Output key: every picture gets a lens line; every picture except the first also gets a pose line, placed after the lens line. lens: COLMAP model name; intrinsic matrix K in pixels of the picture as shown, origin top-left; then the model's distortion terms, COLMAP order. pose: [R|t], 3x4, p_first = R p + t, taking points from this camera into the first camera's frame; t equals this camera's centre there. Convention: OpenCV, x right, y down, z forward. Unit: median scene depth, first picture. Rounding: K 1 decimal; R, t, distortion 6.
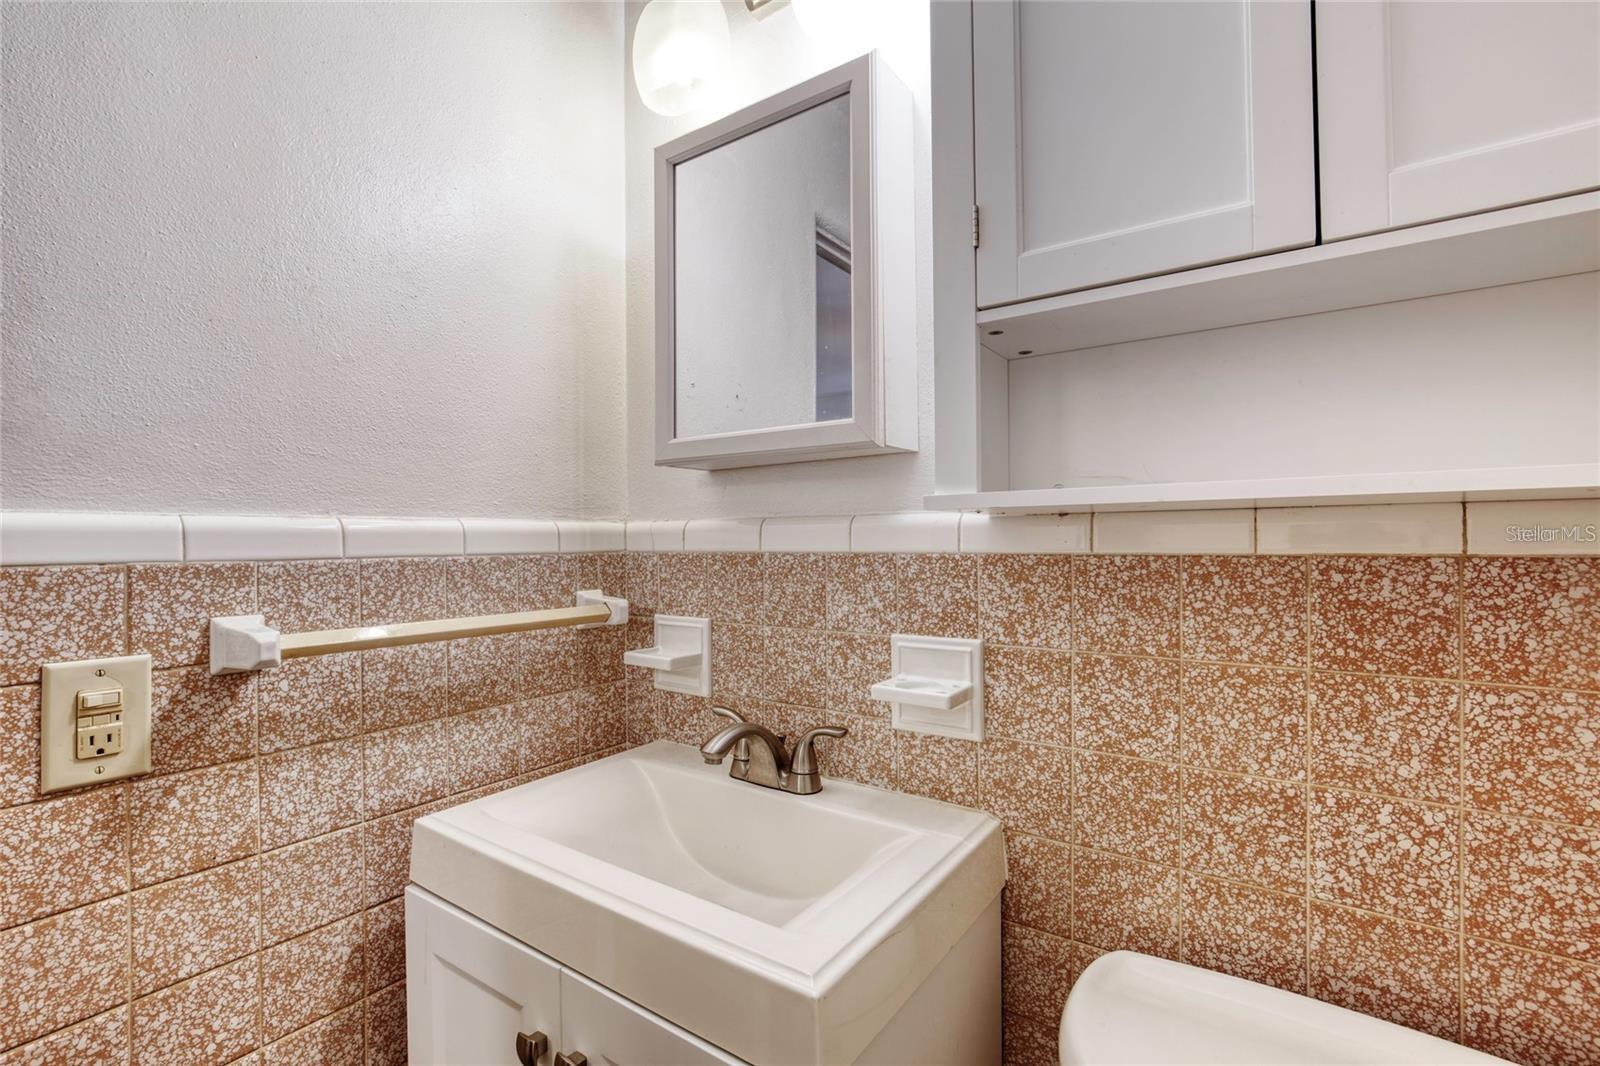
lens RADIAL K [[729.0, 0, 801.5], [0, 729.0, 538.4], [0, 0, 1]] dist [-0.012985, 0.004496]
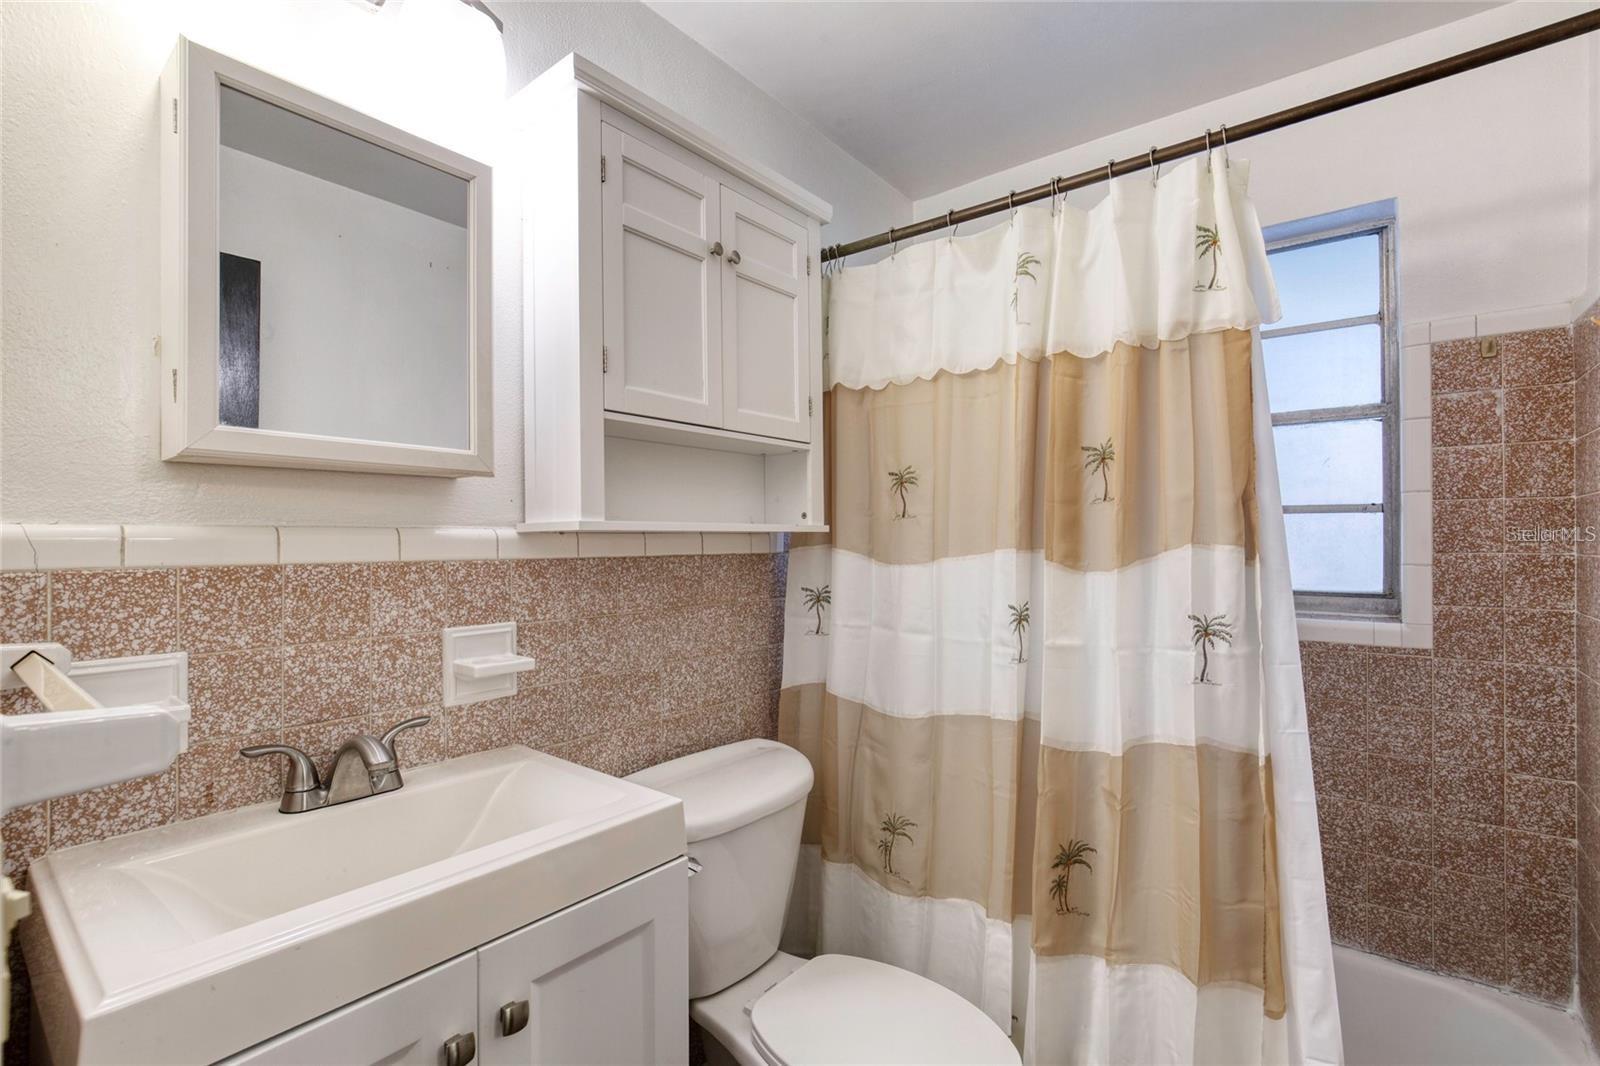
lens RADIAL K [[729.0, 0, 800.8], [0, 729.0, 536.2], [0, 0, 1]] dist [-0.012985, 0.004496]
pose [[0.051043, 0.019328, 0.998509, -1.059838], [0.008152, 0.999771, -0.019769, 0.008112], [-0.998663, 0.009149, 0.050874, 0.361346]]
